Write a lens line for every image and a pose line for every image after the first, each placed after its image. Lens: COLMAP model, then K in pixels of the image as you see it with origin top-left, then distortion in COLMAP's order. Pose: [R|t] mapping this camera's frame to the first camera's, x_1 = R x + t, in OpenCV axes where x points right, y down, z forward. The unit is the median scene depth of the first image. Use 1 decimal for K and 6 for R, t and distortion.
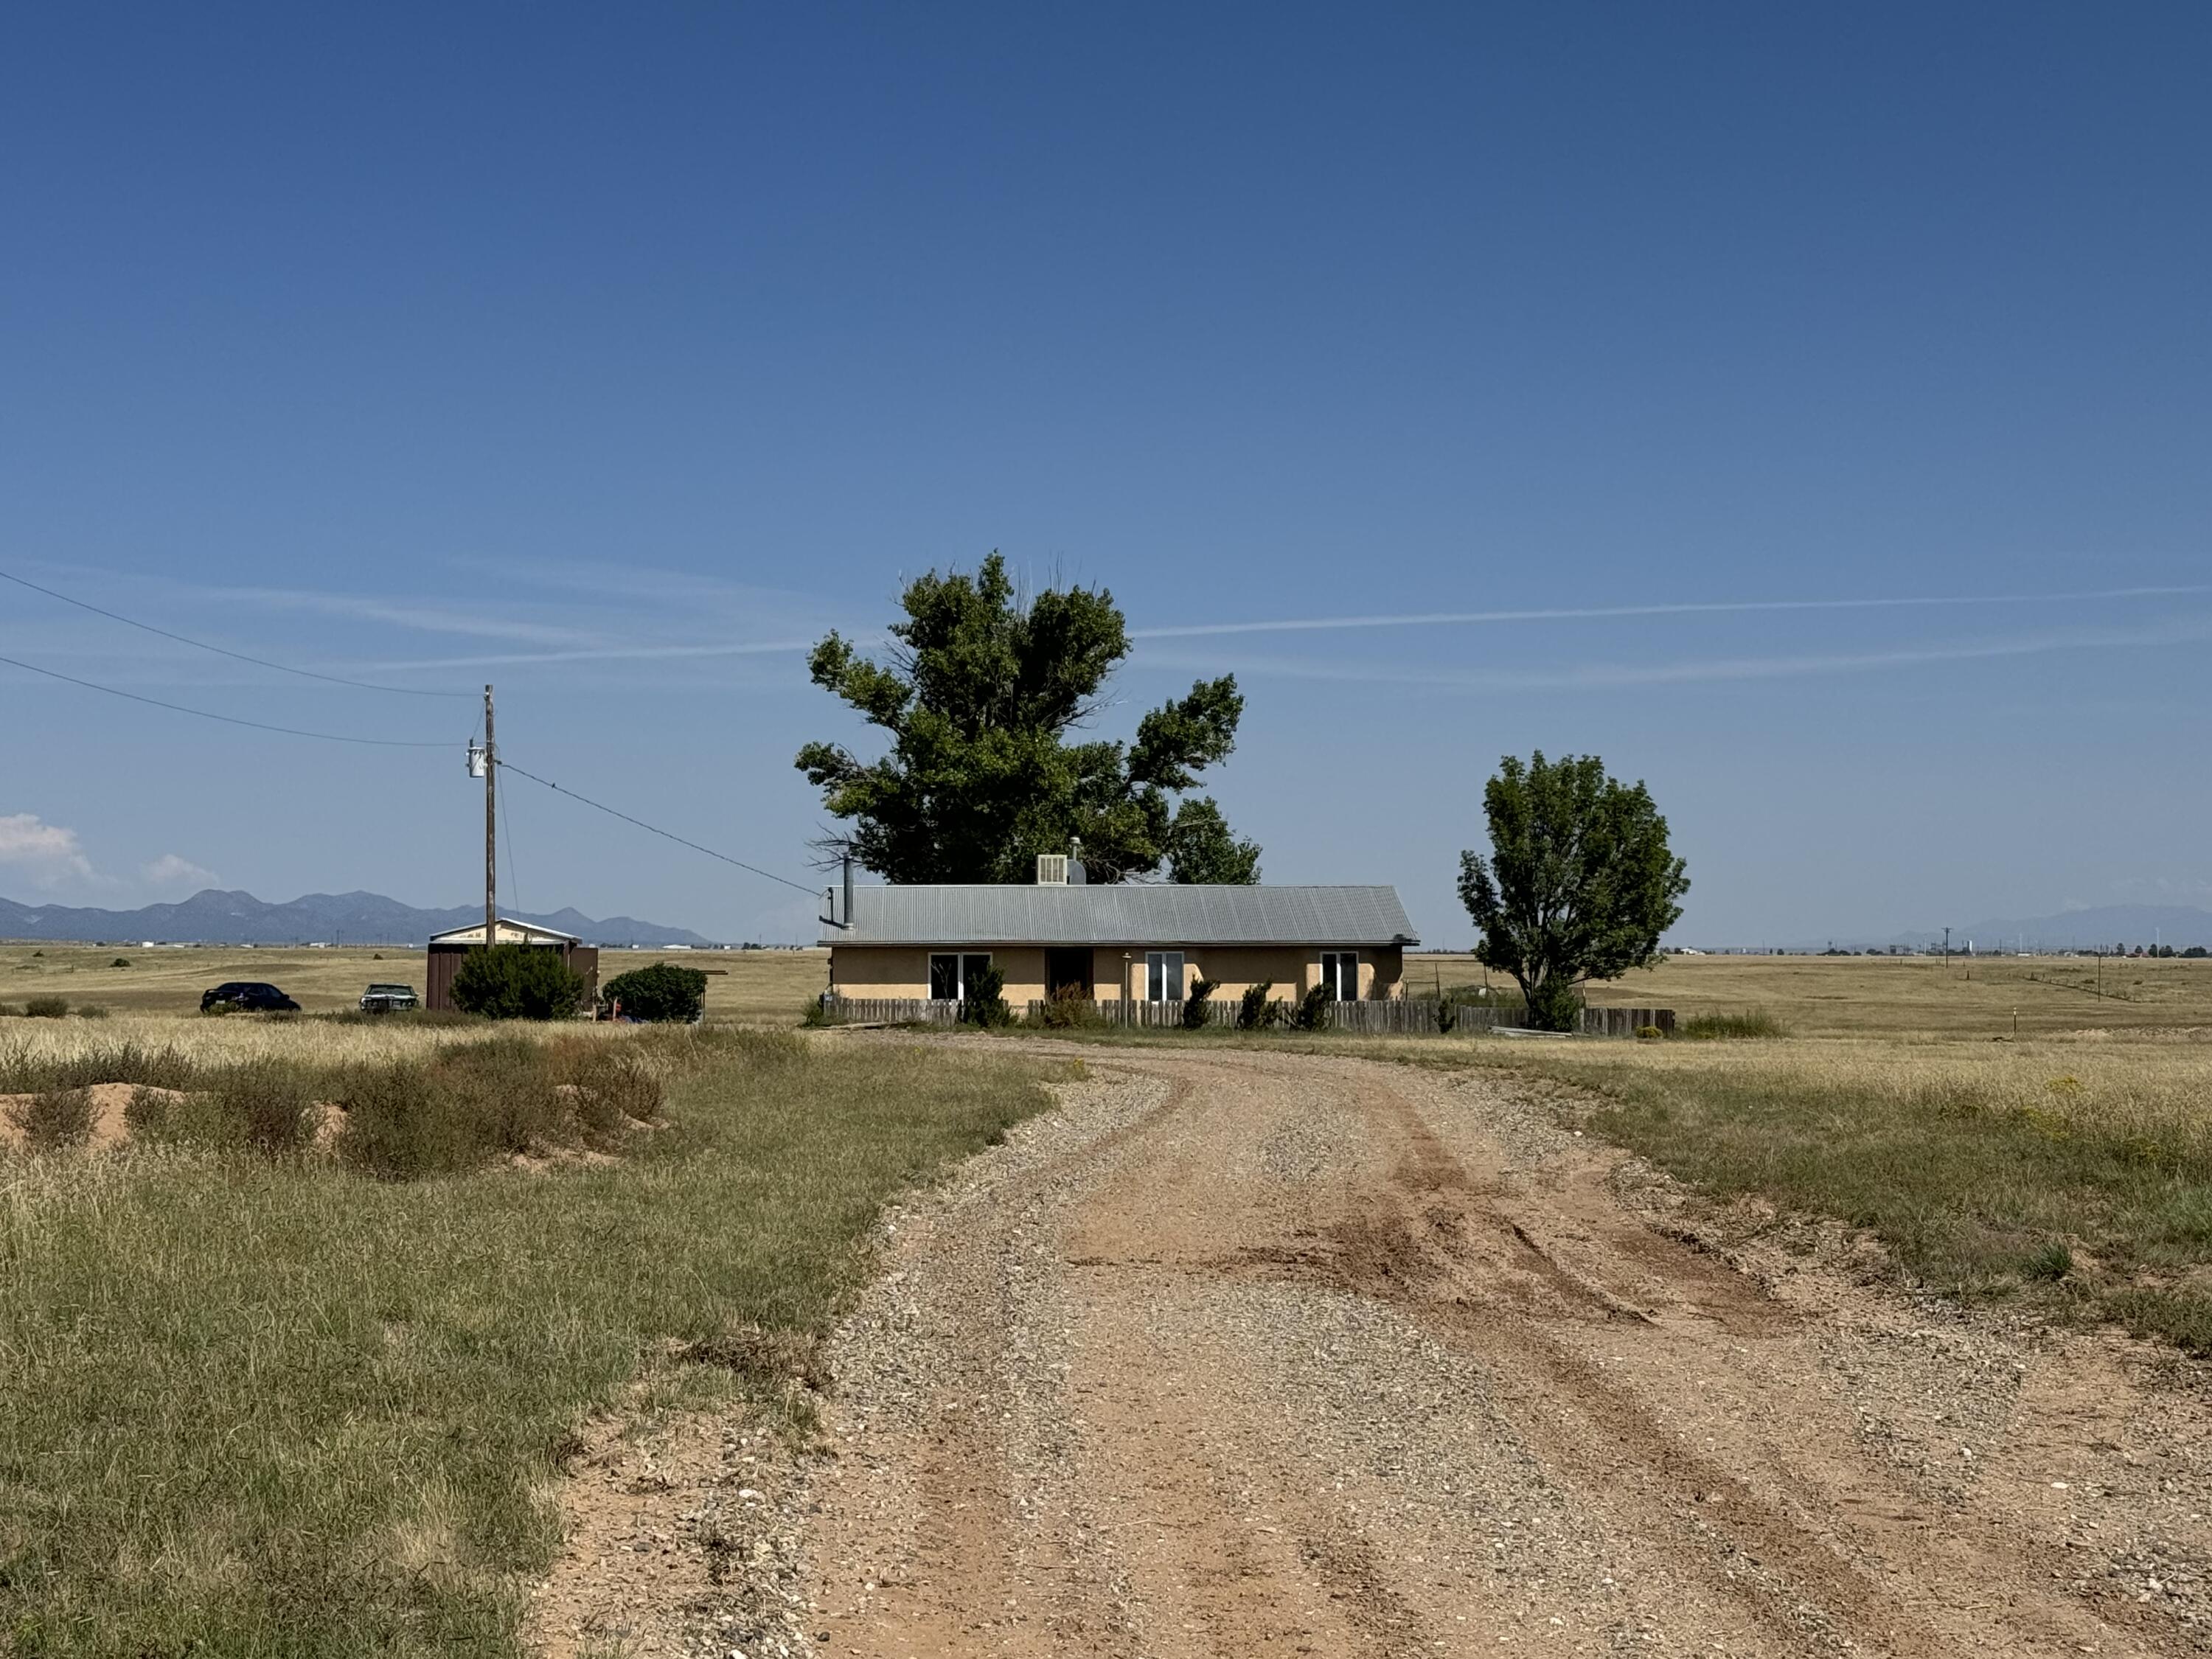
lens RADIAL K [[3713.1, 0, 1102.2], [0, 3713.1, 833.7], [0, 0, 1]] dist [-0.000905, 0.000000]
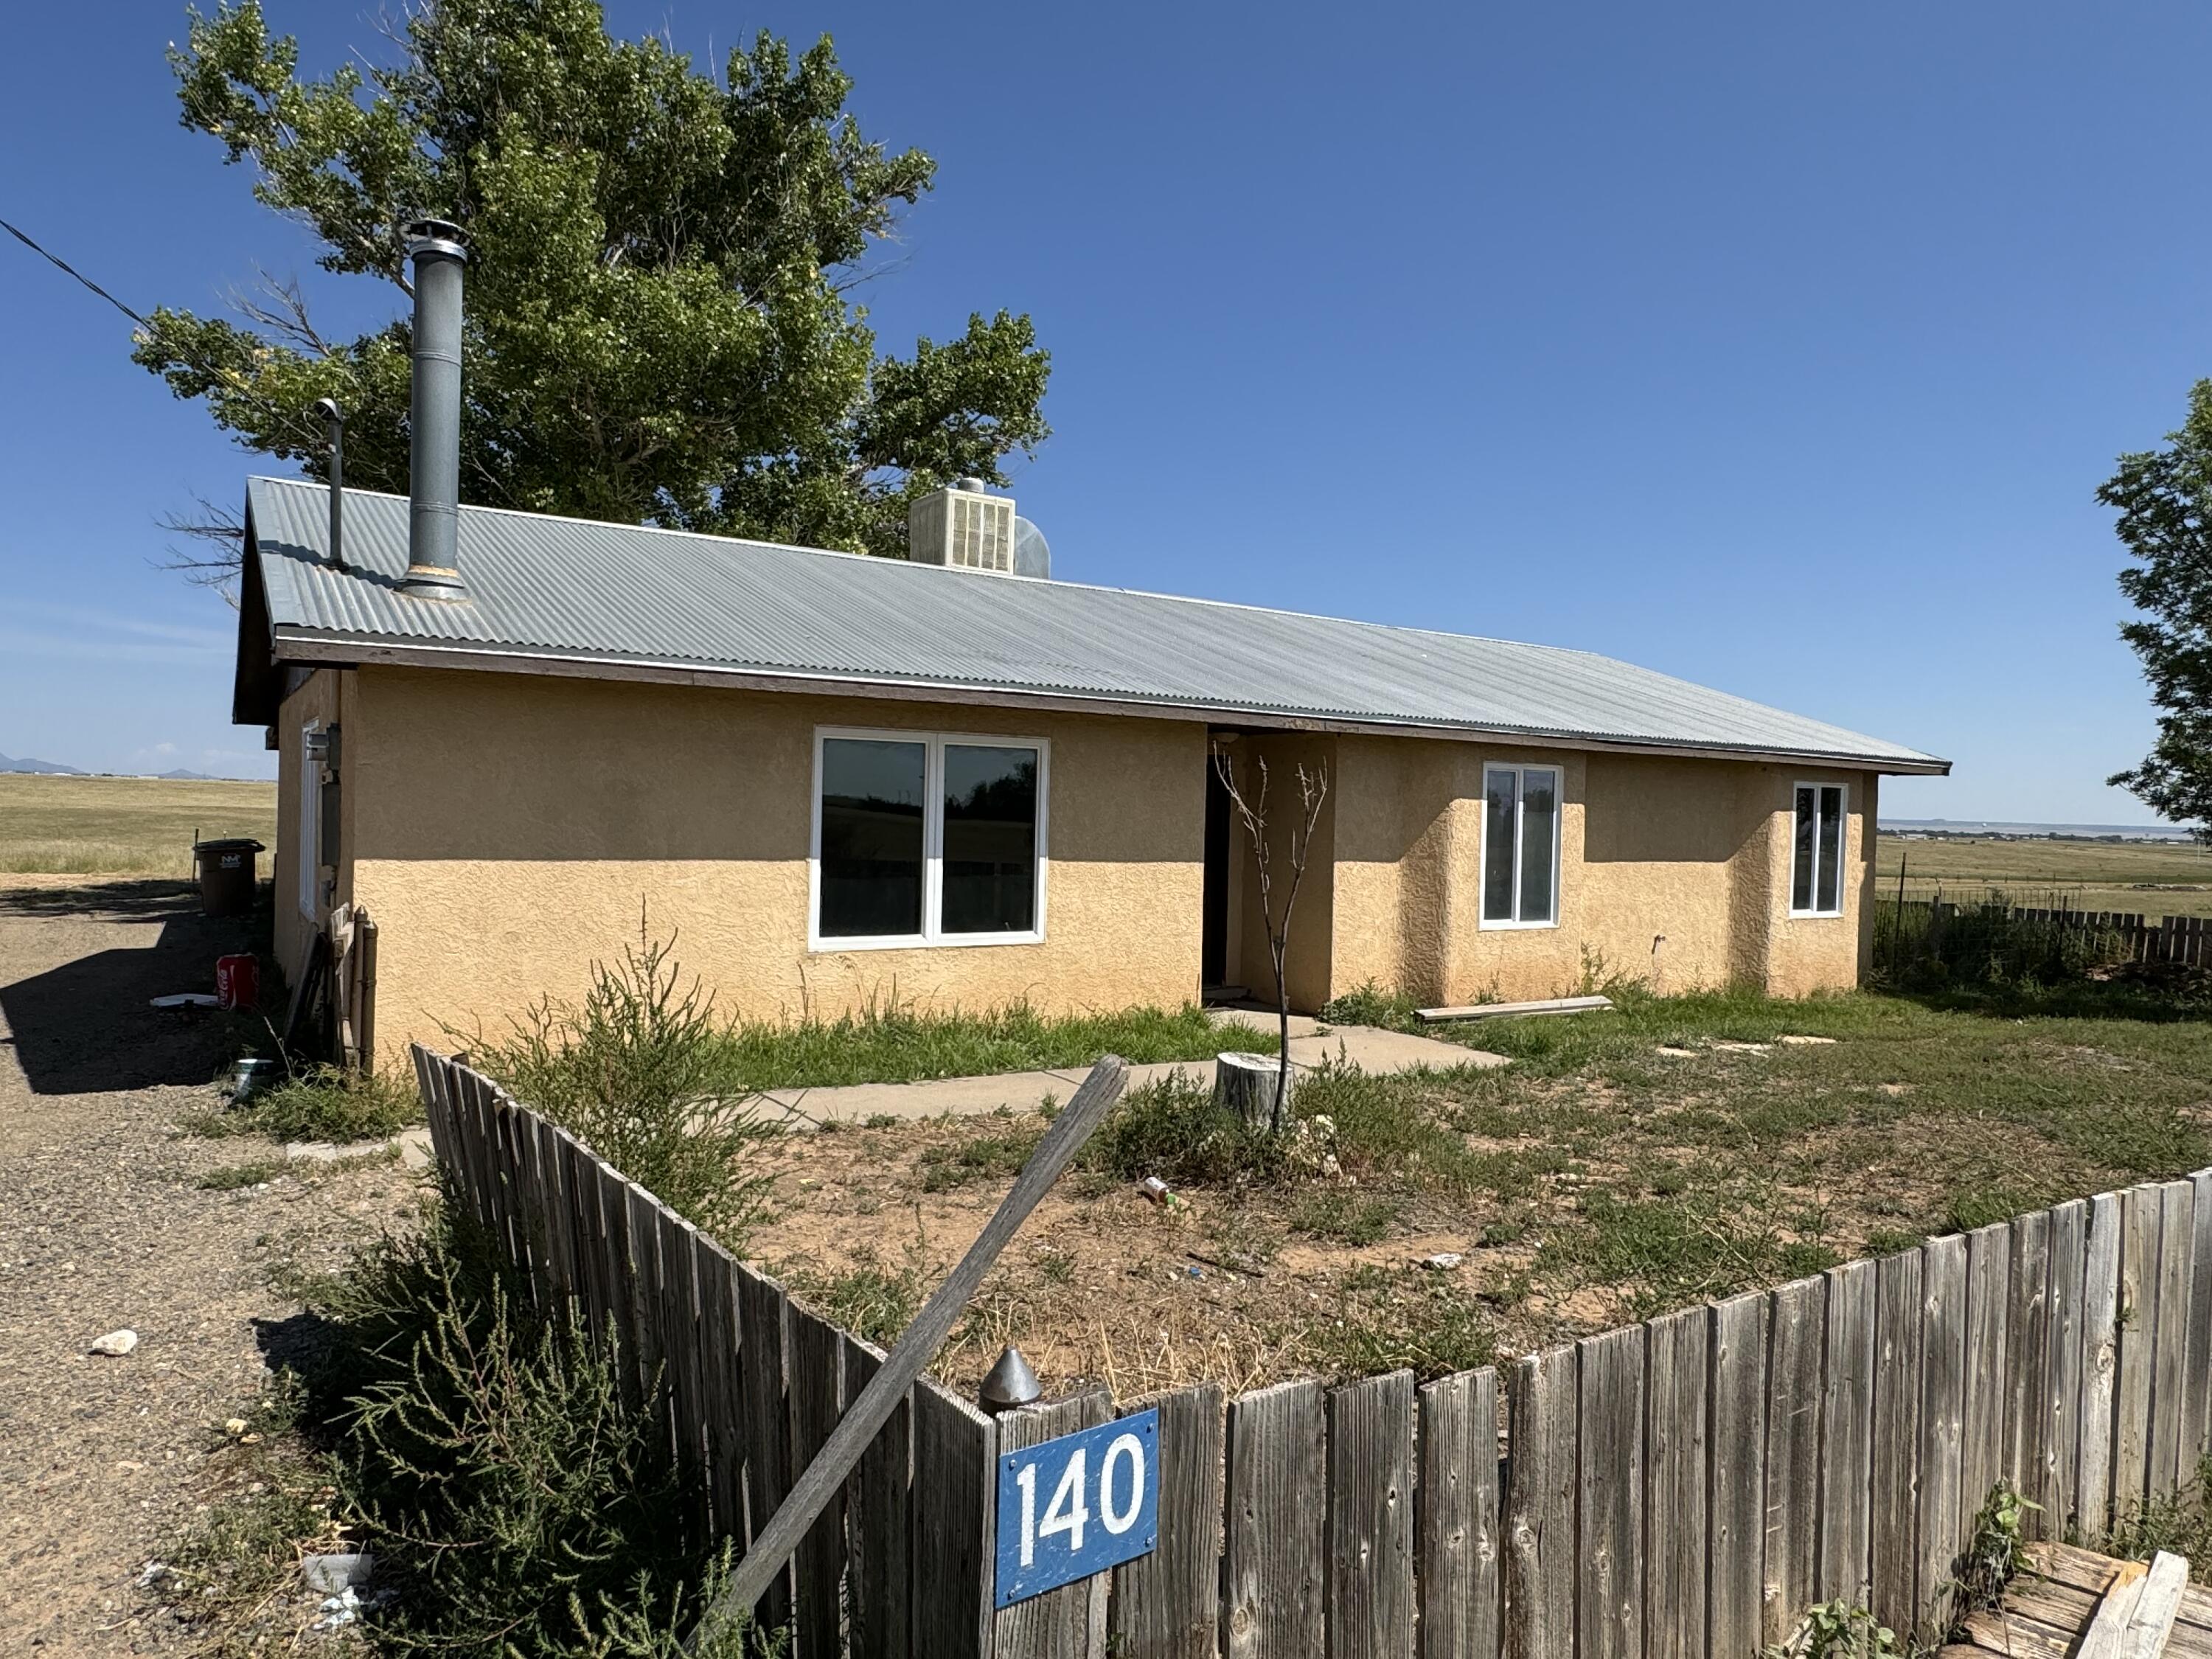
lens RADIAL K [[1410.1, 0, 1111.1], [0, 1410.1, 832.3], [0, 0, 1]] dist [-0.017228, 0.022201]
pose [[0.864748, 0.015109, 0.501979, -0.068304], [-0.043912, 0.997994, 0.045607, 0.030763], [-0.500283, -0.061481, 0.863676, 0.829960]]
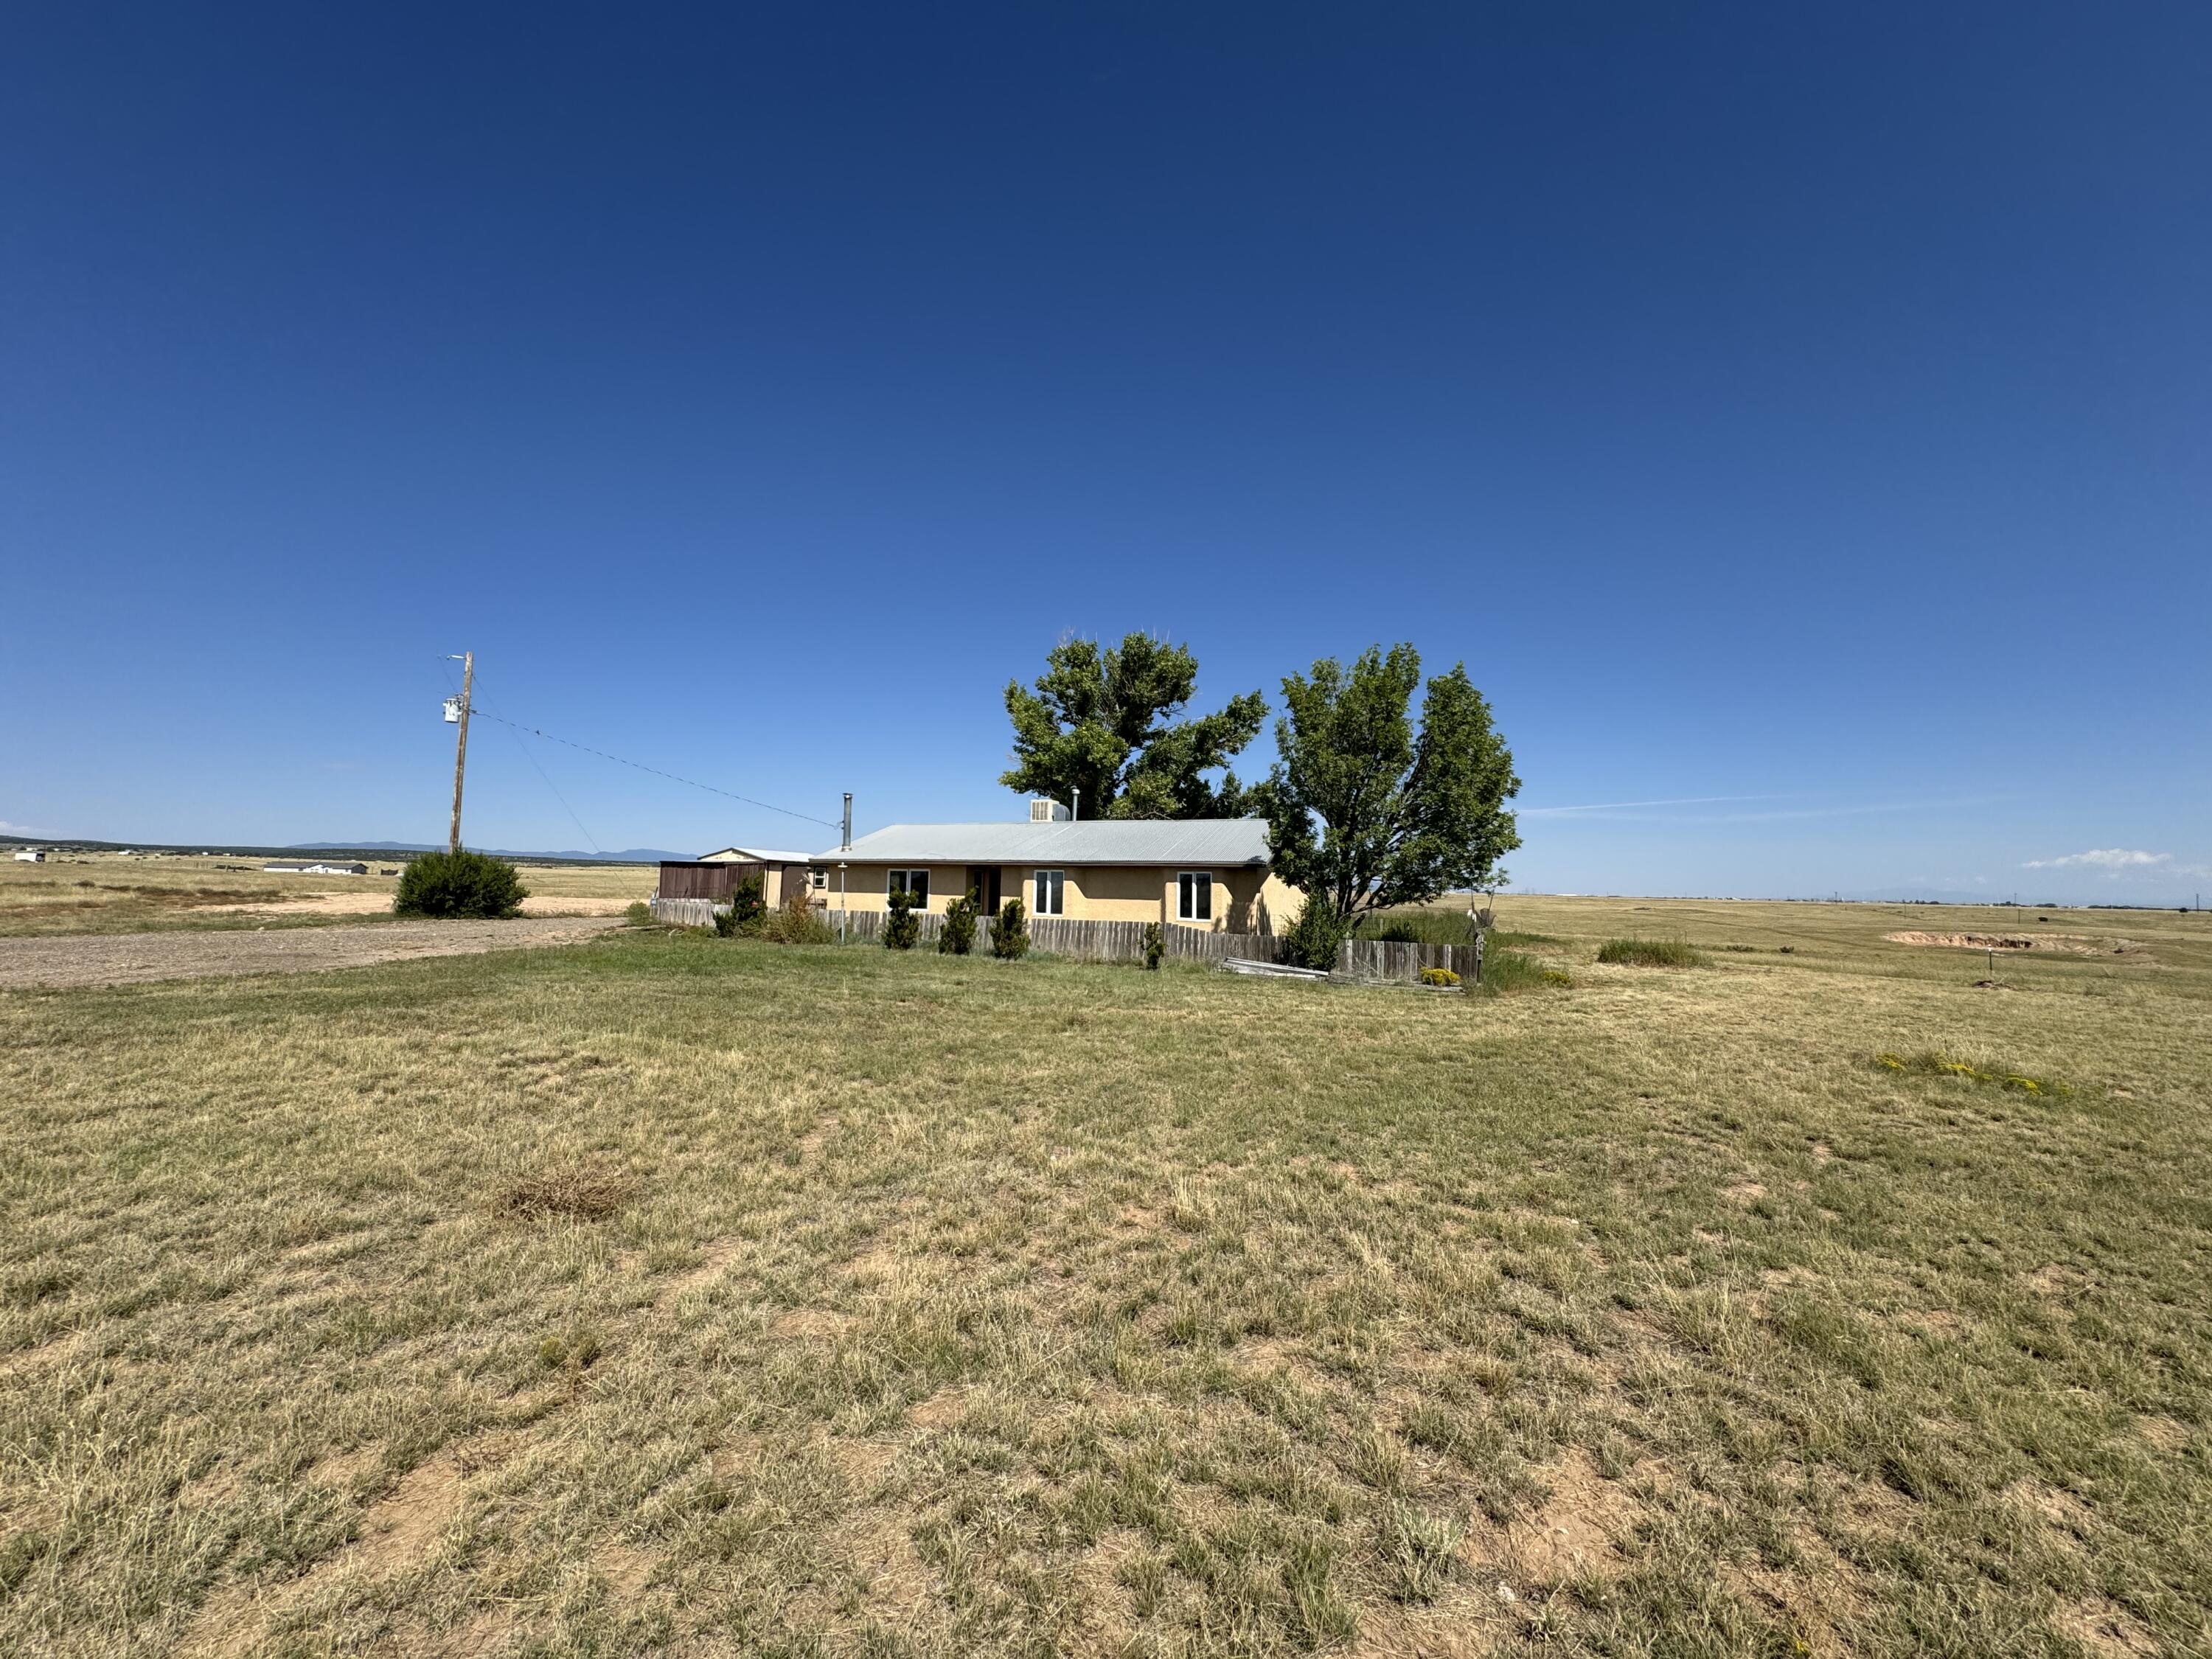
lens RADIAL K [[887.9, 0, 1096.1], [0, 887.9, 830.0], [0, 0, 1]] dist [-0.003580, 0.000186]
pose [[0.891430, -0.010545, -0.453037, 0.142013], [-0.005914, 0.999373, -0.034897, 0.026344], [0.453121, 0.033787, 0.890809, 0.690170]]
